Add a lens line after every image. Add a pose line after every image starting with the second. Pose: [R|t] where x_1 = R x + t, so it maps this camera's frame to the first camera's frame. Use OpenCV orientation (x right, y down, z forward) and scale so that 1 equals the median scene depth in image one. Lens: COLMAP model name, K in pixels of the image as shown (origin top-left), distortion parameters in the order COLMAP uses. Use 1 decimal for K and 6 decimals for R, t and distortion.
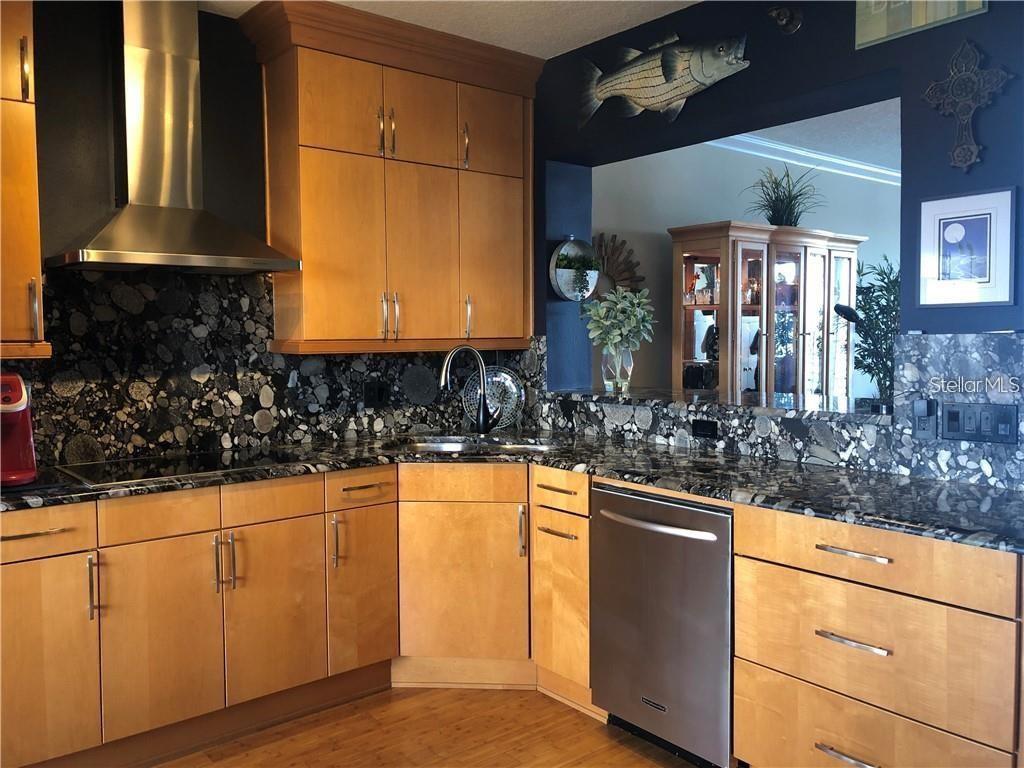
lens RADIAL K [[843.7, 0, 515.1], [0, 843.7, 379.1], [0, 0, 1]] dist [0.031971, -0.035519]
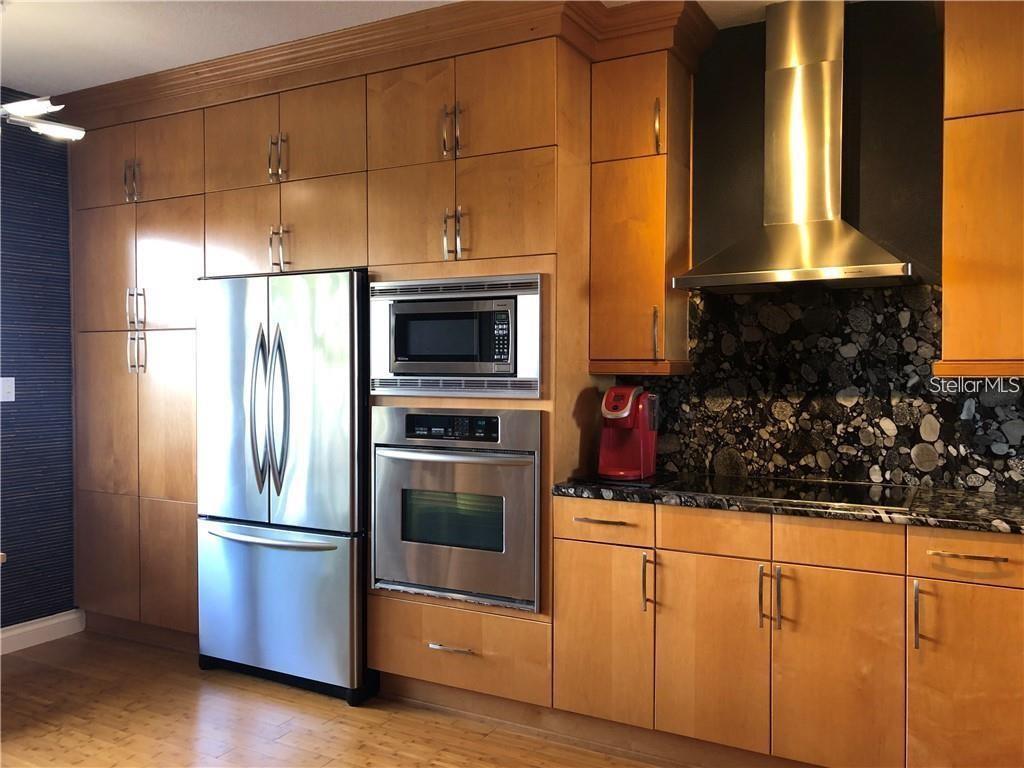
lens RADIAL K [[843.7, 0, 535.5], [0, 843.7, 386.7], [0, 0, 1]] dist [0.031971, -0.035519]
pose [[0.367029, 0.029950, -0.929727, 0.379033], [-0.051456, 0.998605, 0.011855, -0.011296], [0.928785, 0.043489, 0.368058, 0.367015]]
